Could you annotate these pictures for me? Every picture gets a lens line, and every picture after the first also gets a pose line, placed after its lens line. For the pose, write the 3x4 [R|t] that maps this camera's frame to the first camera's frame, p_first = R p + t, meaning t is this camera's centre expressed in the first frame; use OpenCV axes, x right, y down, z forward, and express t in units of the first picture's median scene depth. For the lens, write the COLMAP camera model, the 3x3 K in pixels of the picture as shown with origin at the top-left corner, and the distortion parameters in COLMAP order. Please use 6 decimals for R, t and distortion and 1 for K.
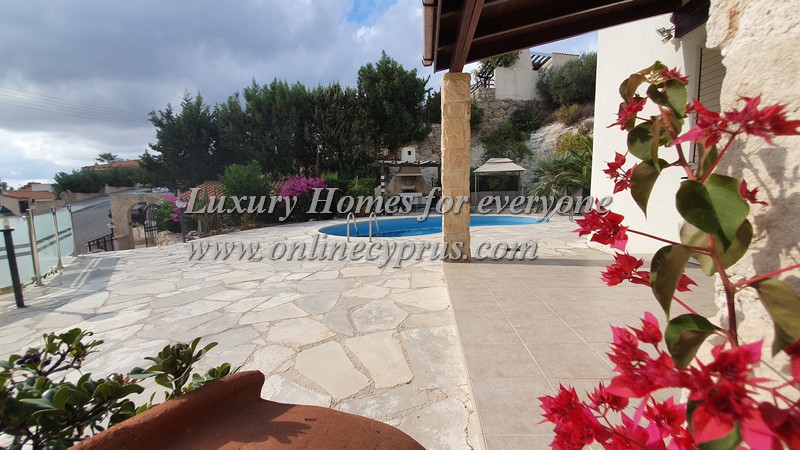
lens RADIAL K [[318.0, 0, 403.6], [0, 318.0, 226.6], [0, 0, 1]] dist [0.023242, -0.019987]
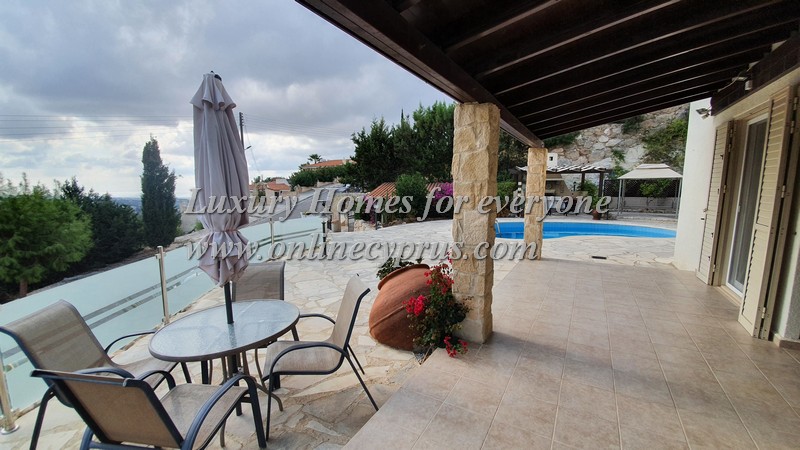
lens RADIAL K [[318.0, 0, 403.6], [0, 318.0, 226.6], [0, 0, 1]] dist [0.023242, -0.019987]
pose [[0.895599, 0.073910, -0.438680, 0.062997], [-0.062539, 0.997227, 0.040337, -0.018687], [0.440445, -0.008691, 0.897738, -0.171329]]
